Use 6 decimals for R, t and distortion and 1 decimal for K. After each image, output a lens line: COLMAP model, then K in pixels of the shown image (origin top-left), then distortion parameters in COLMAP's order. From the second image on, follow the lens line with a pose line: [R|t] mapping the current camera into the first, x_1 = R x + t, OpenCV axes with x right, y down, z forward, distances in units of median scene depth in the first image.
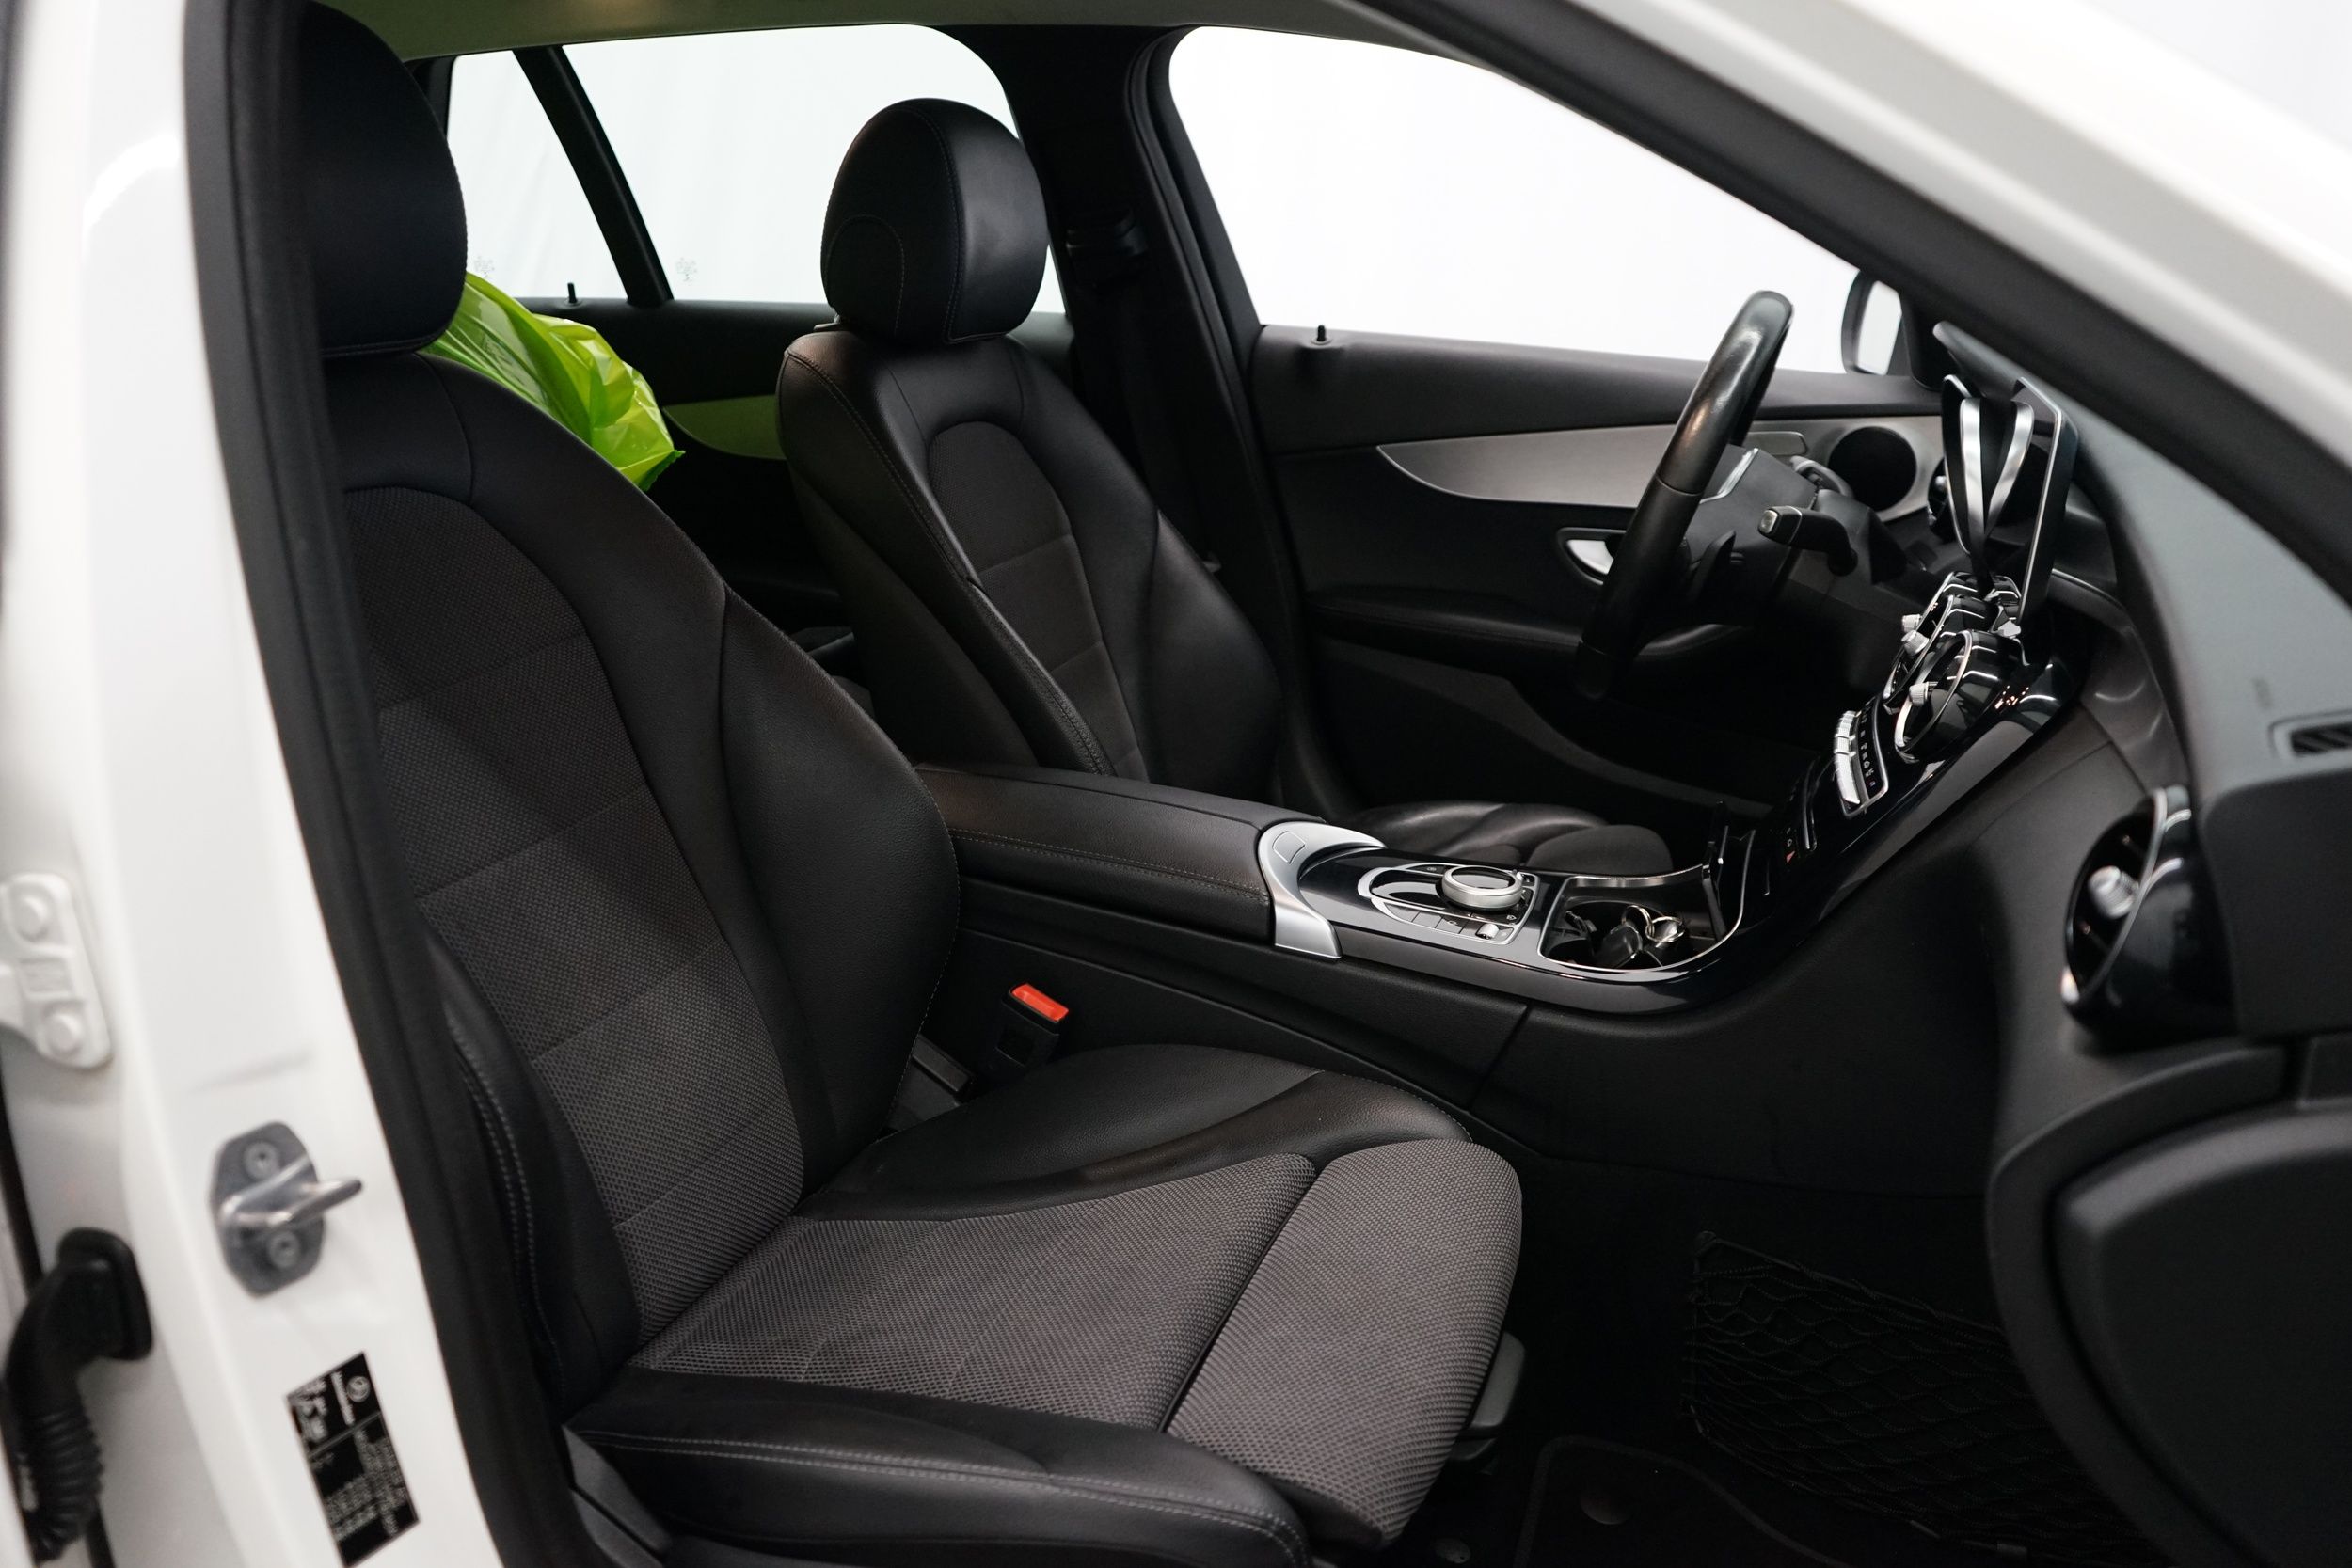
lens RADIAL K [[1949.7, 0, 1176.0], [0, 1949.7, 784.0], [0, 0, 1]] dist [0.006112, -0.002390]
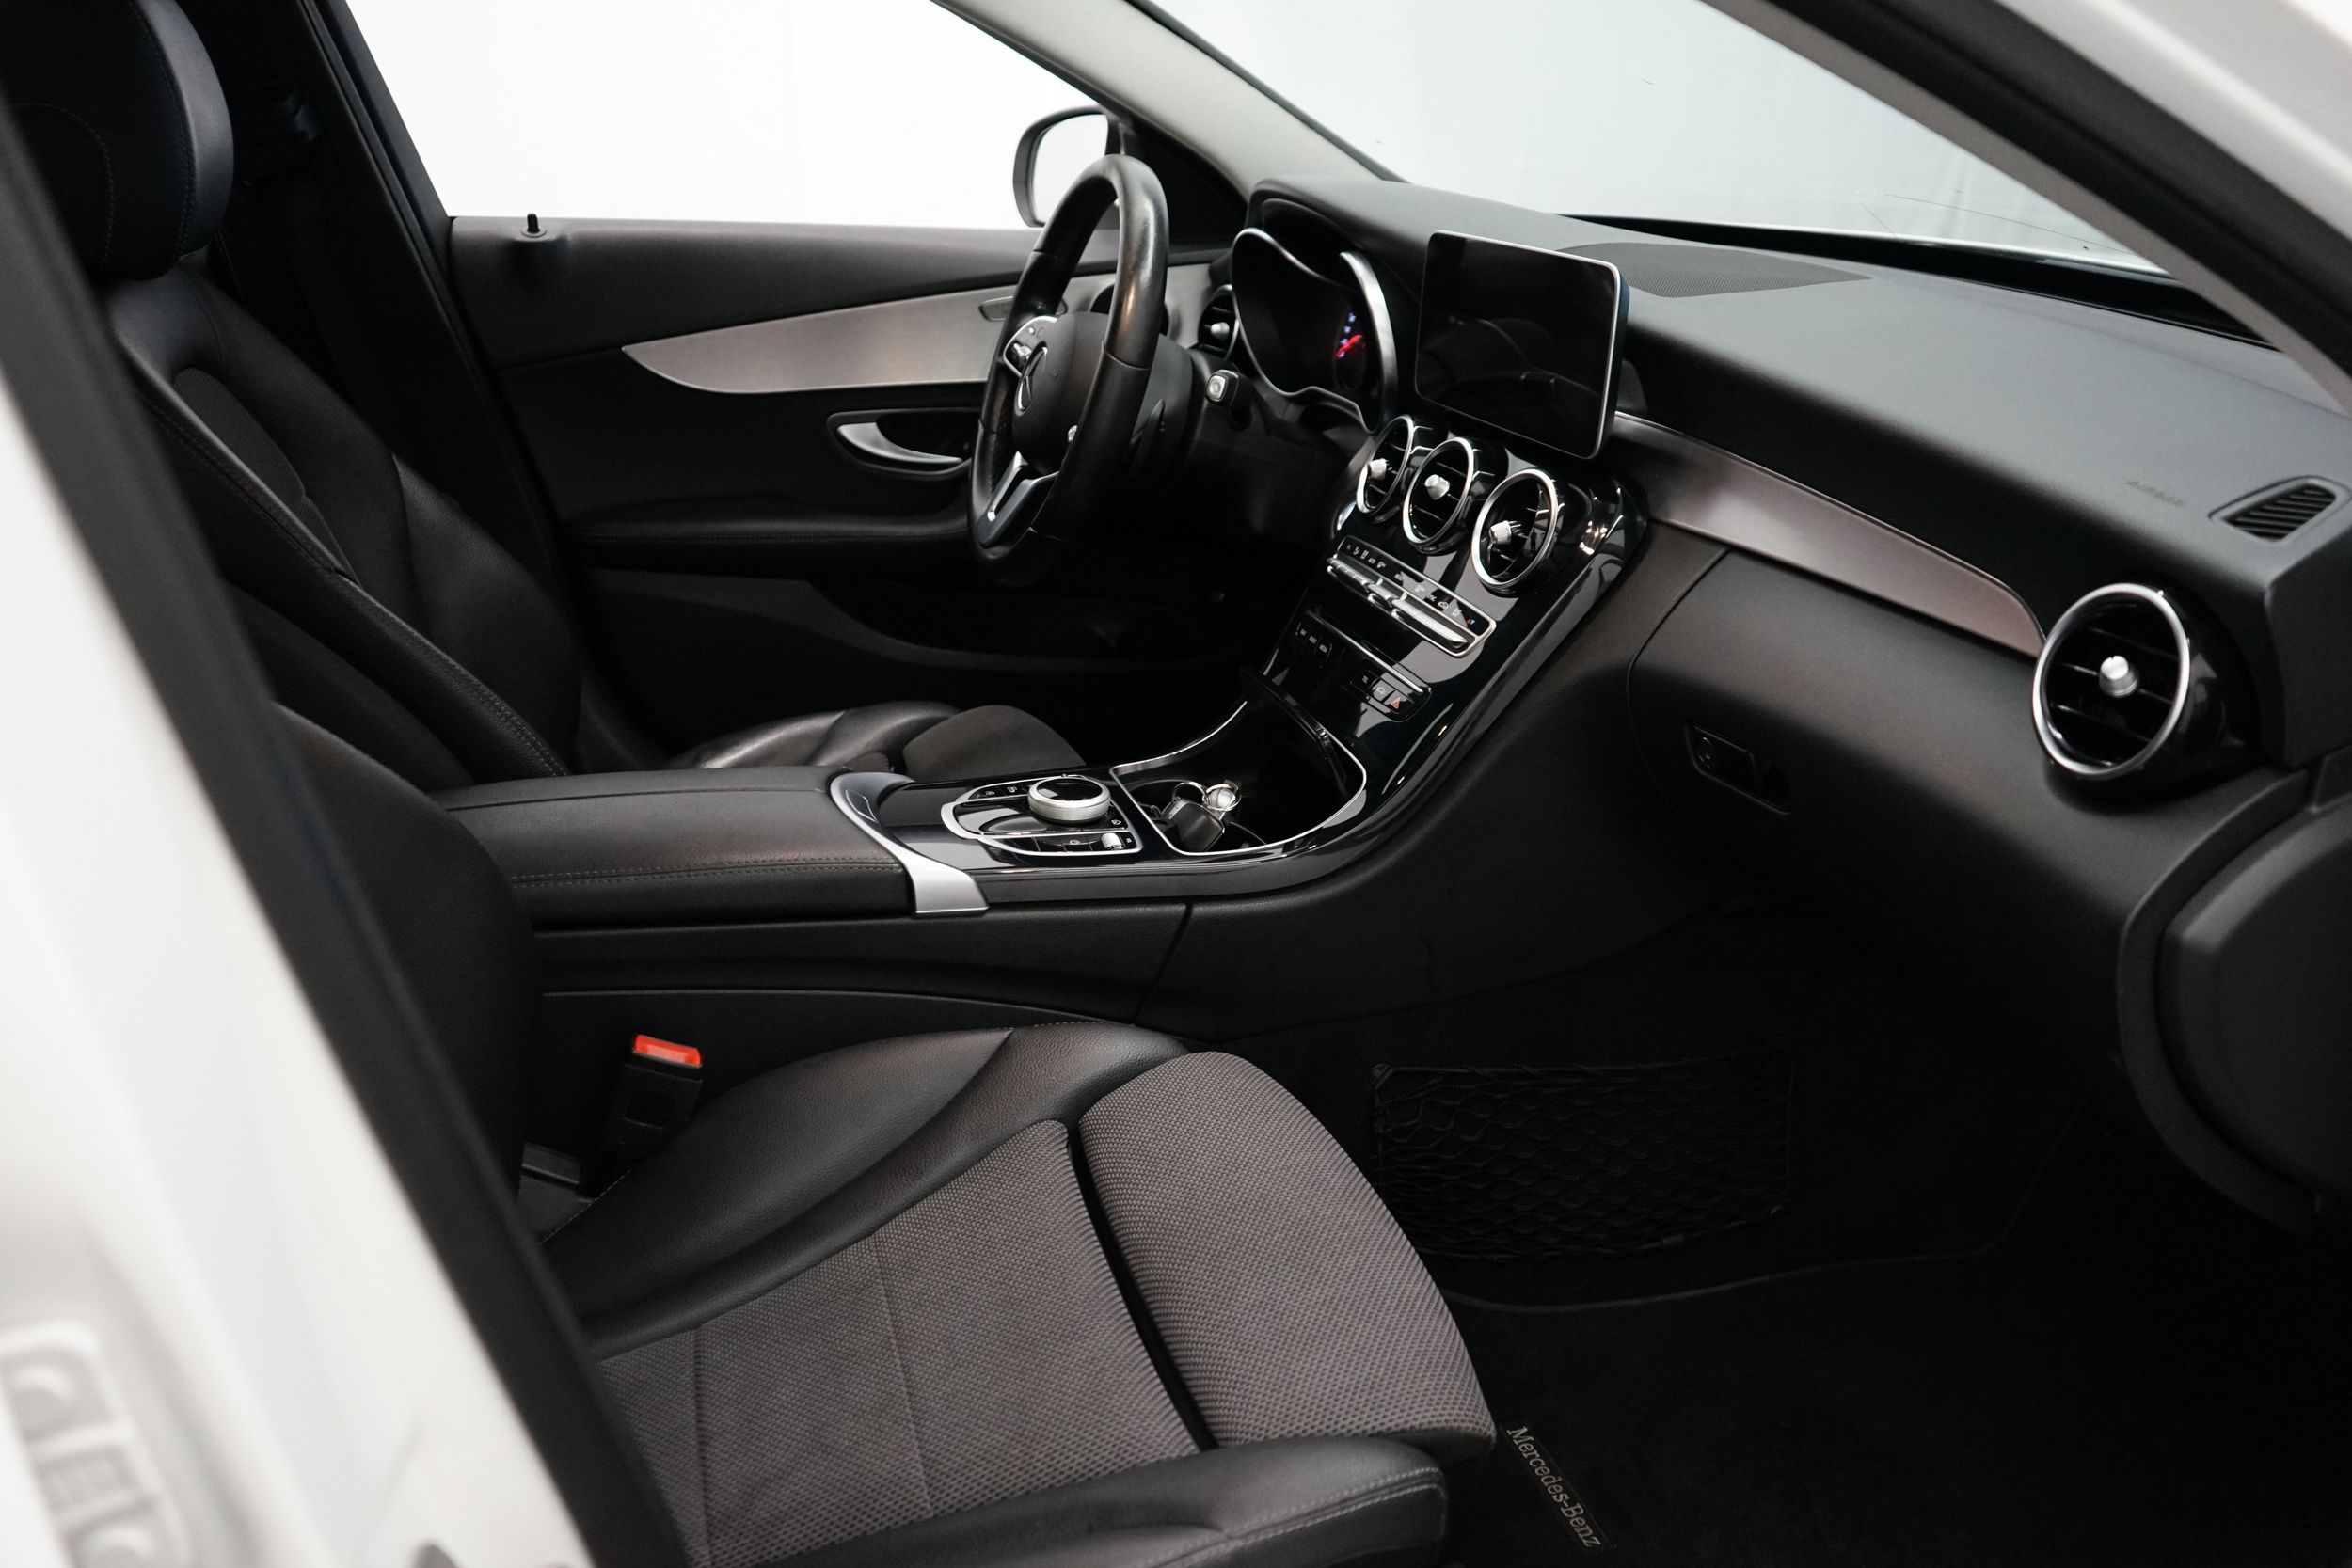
lens RADIAL K [[1949.7, 0, 1176.0], [0, 1949.7, 784.0], [0, 0, 1]] dist [0.006112, -0.002390]
pose [[0.795274, -0.227153, 0.562087, -0.249668], [0.182674, 0.973847, 0.135098, -0.054964], [-0.578075, -0.004761, 0.815970, 0.129639]]
